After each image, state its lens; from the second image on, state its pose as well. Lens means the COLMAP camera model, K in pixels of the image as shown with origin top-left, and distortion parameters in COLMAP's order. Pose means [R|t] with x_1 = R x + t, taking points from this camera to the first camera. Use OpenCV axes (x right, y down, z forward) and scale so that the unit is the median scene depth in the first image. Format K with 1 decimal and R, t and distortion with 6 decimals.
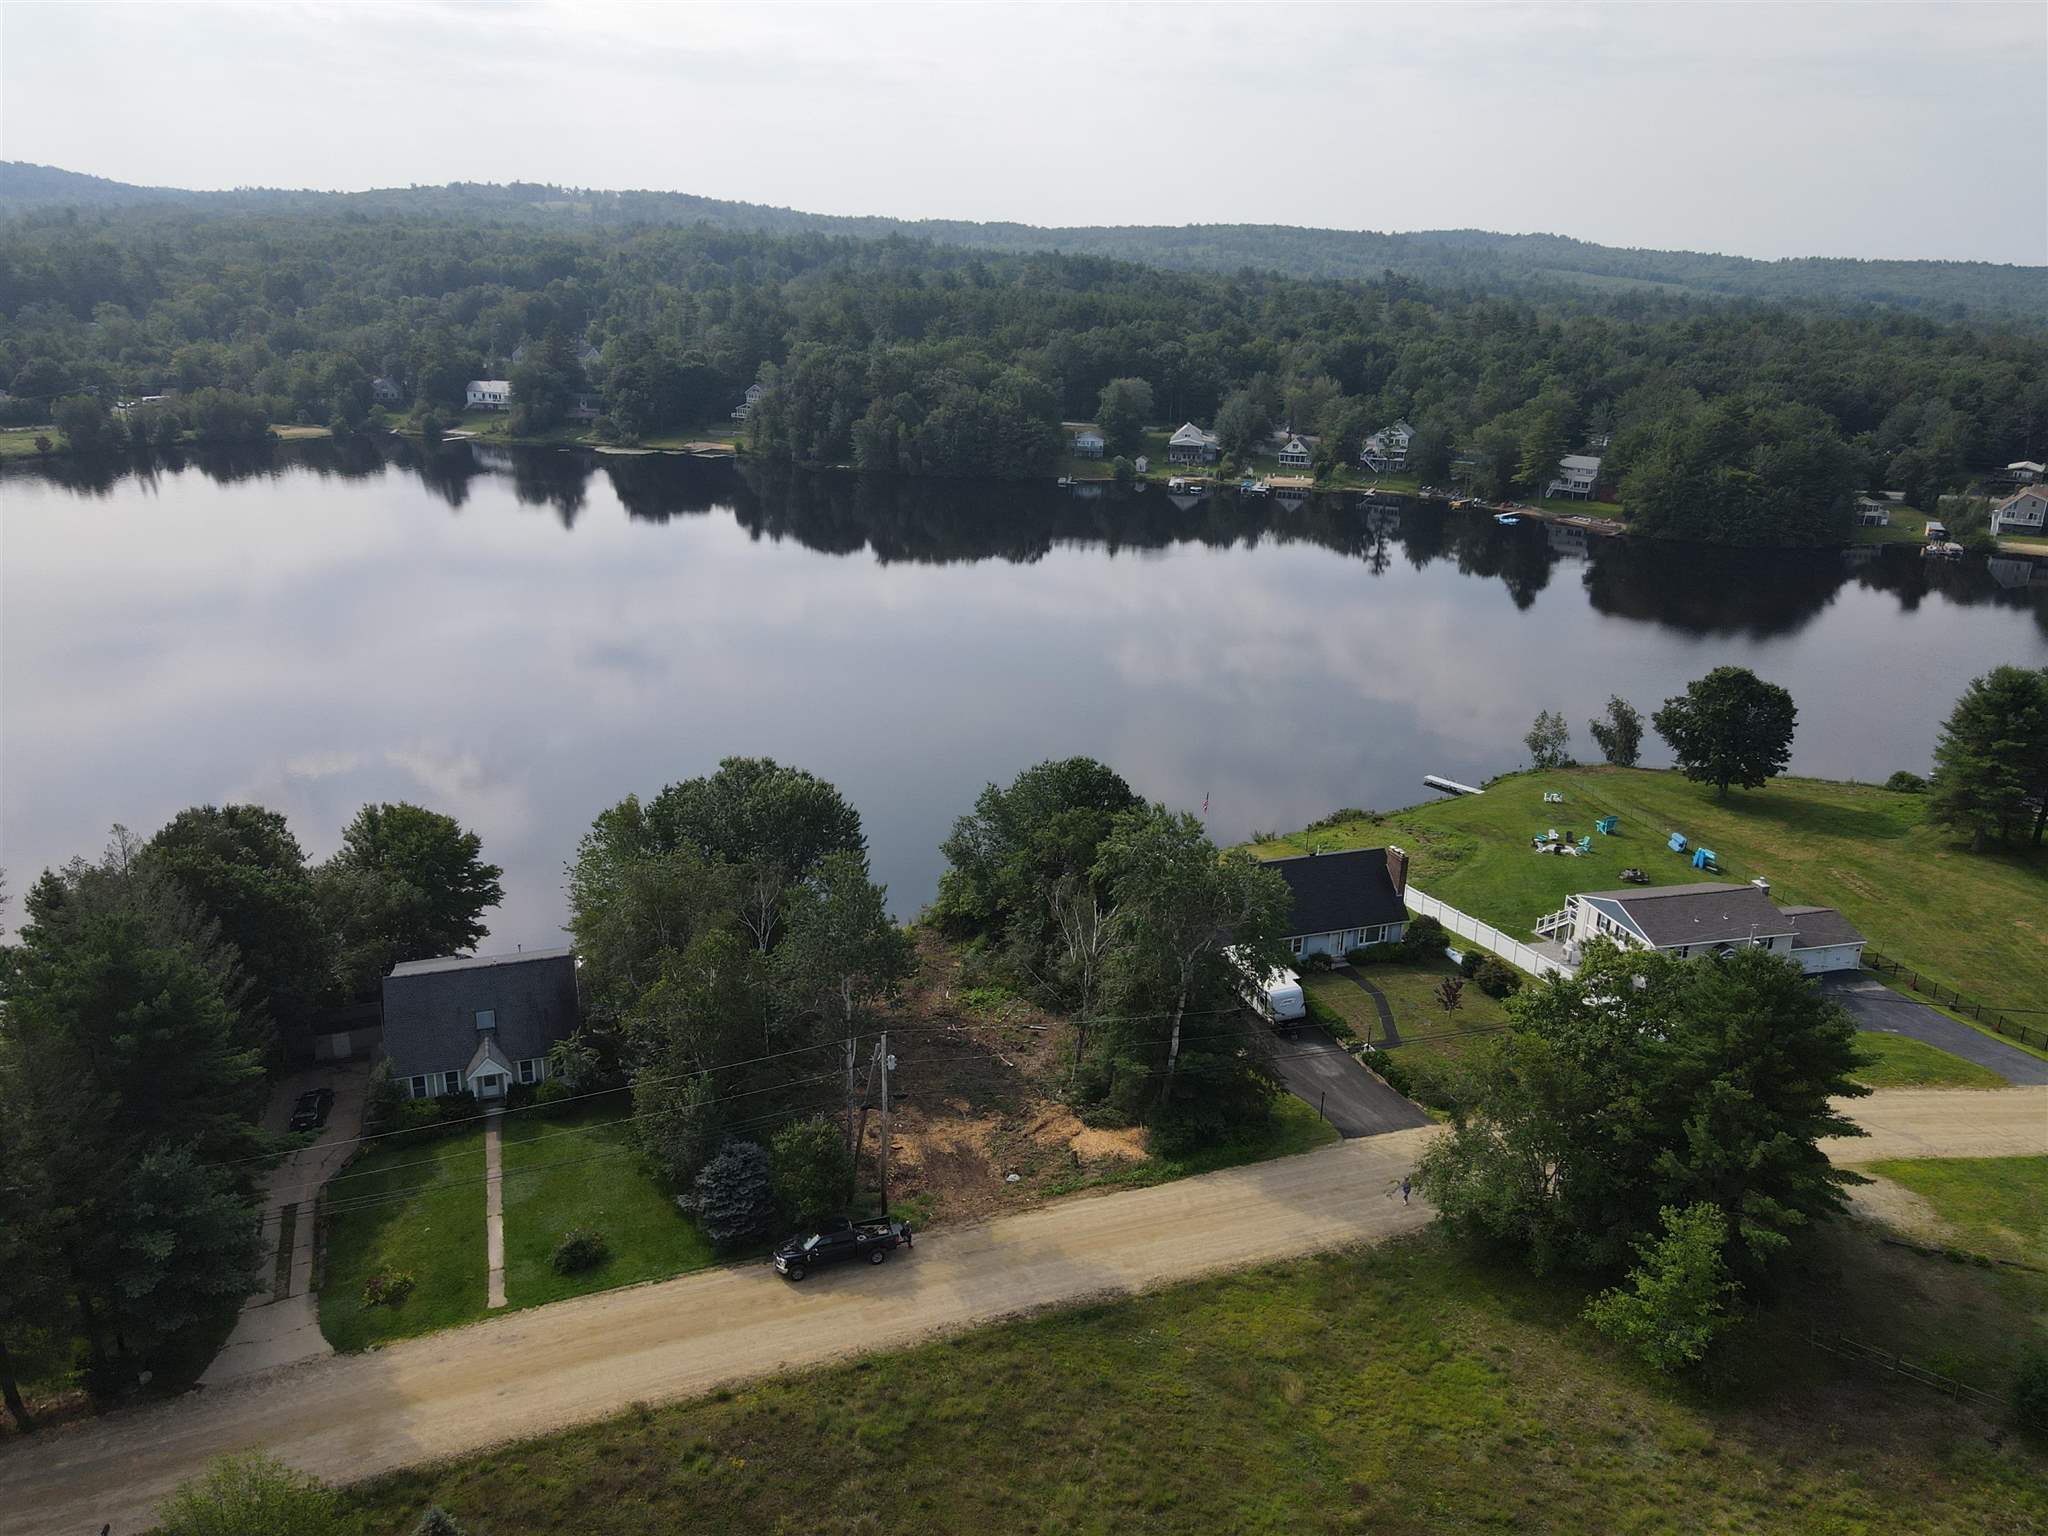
lens RADIAL K [[1484.7, 0, 1024.0], [0, 1484.7, 768.0], [0, 0, 1]] dist [-0.001765, 0.035162]
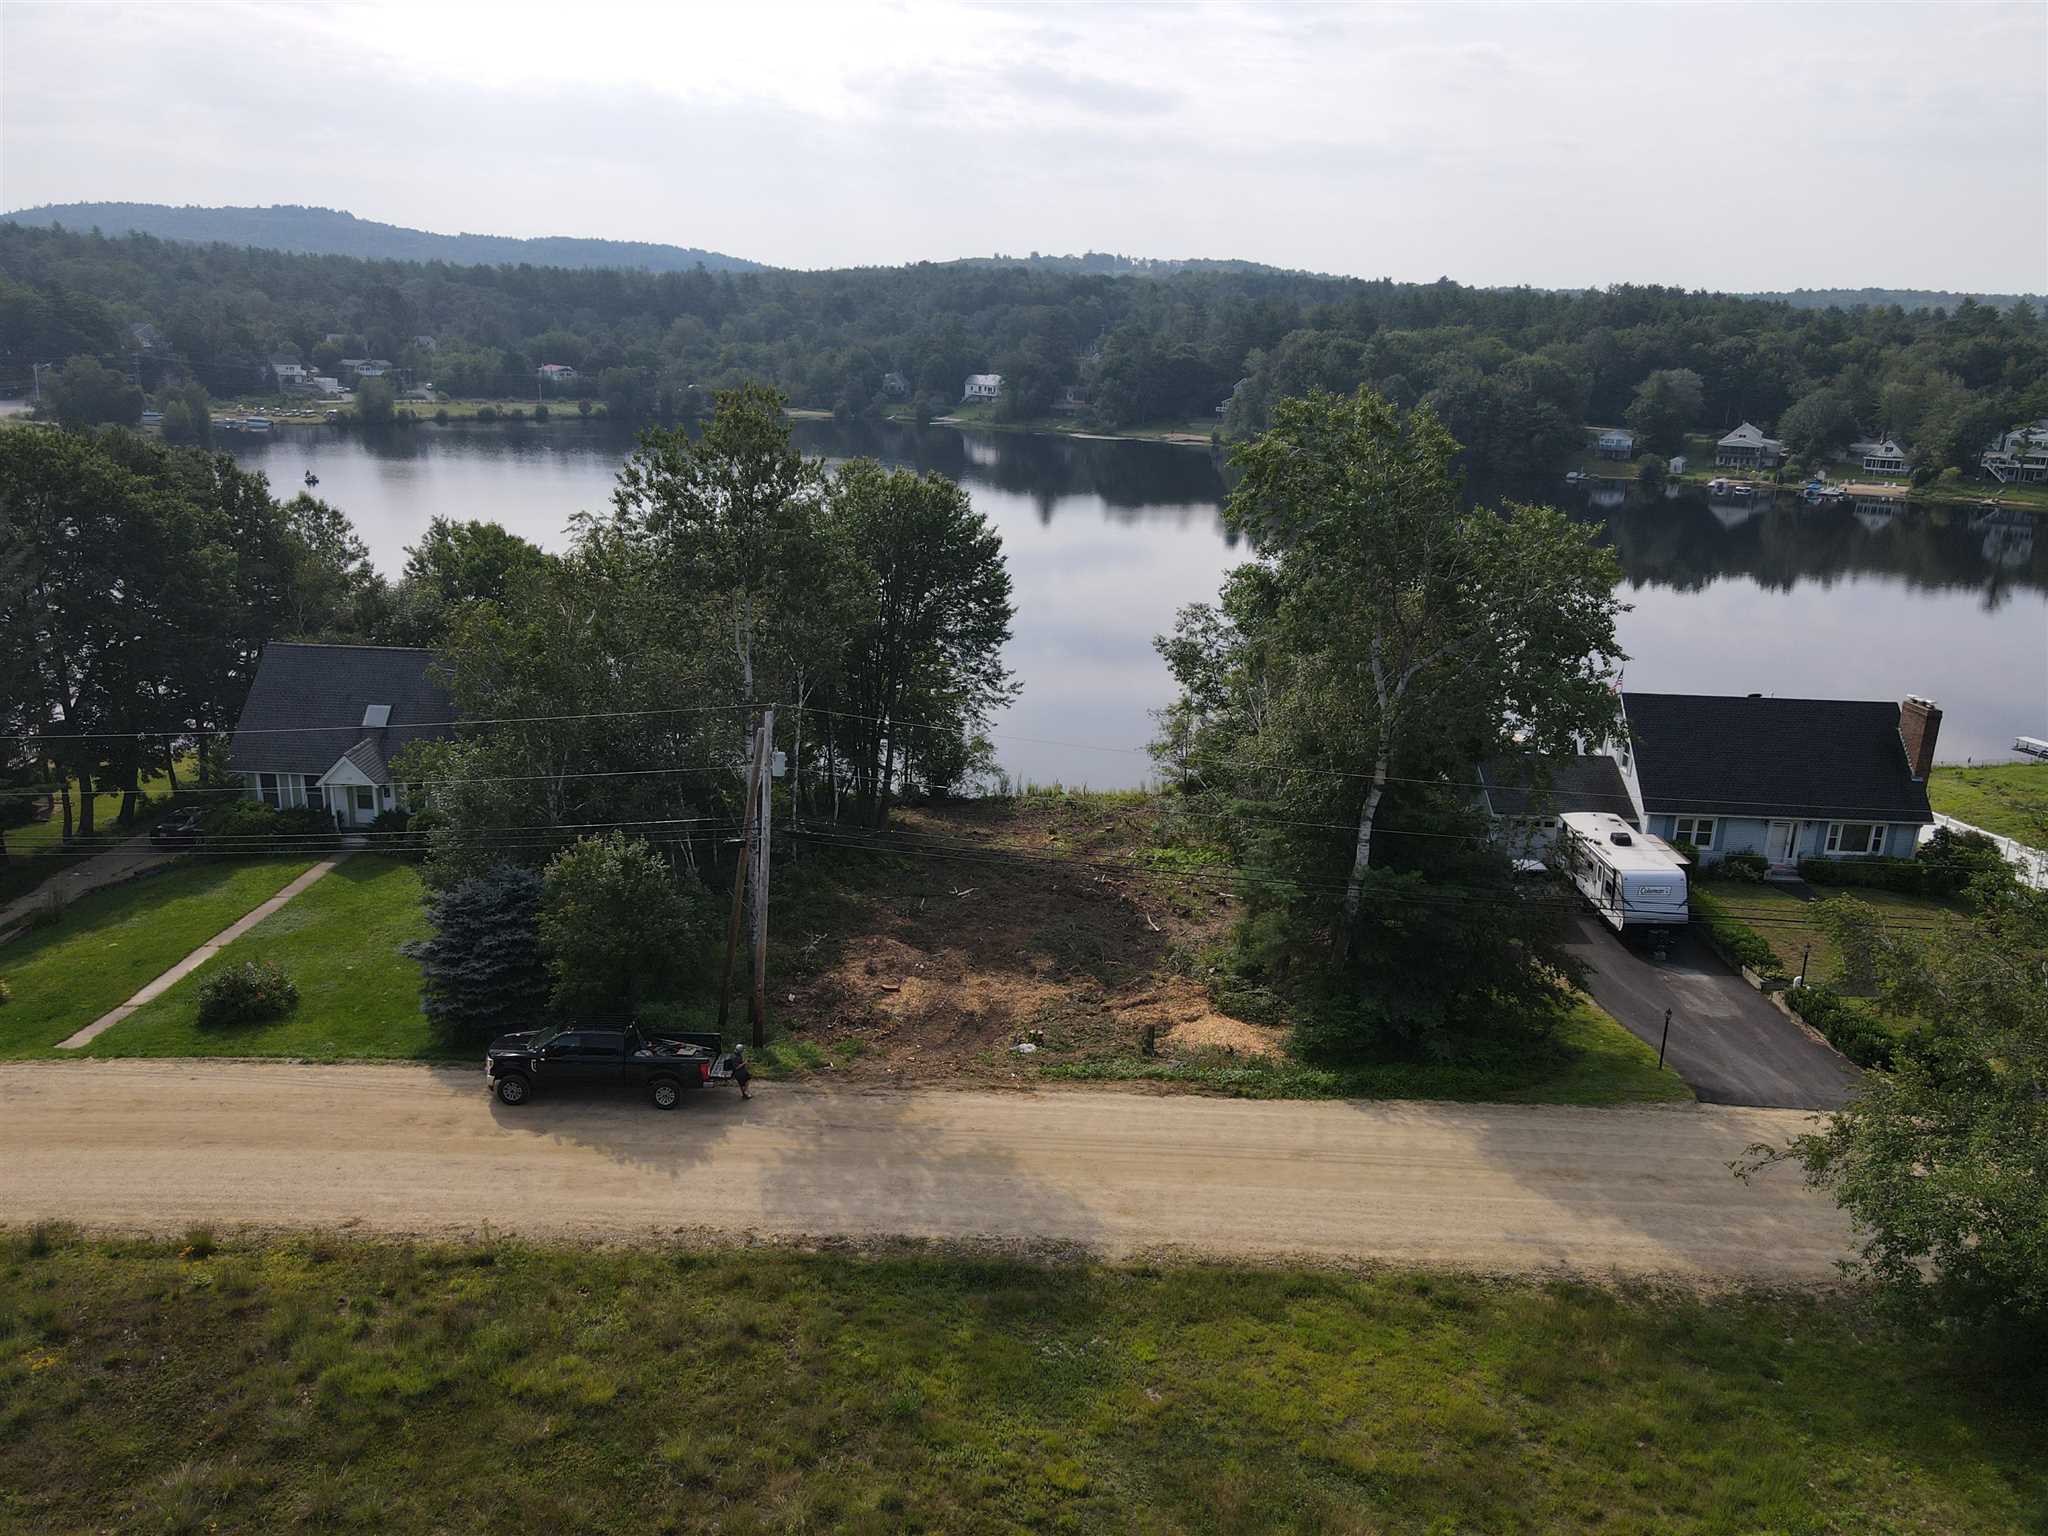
lens RADIAL K [[1484.7, 0, 1024.0], [0, 1484.7, 768.0], [0, 0, 1]] dist [-0.001765, 0.035162]
pose [[0.936172, 0.102710, -0.336202, 0.082576], [-0.120341, 0.992218, -0.031974, 0.094004], [0.330302, 0.070392, 0.941247, 0.233411]]
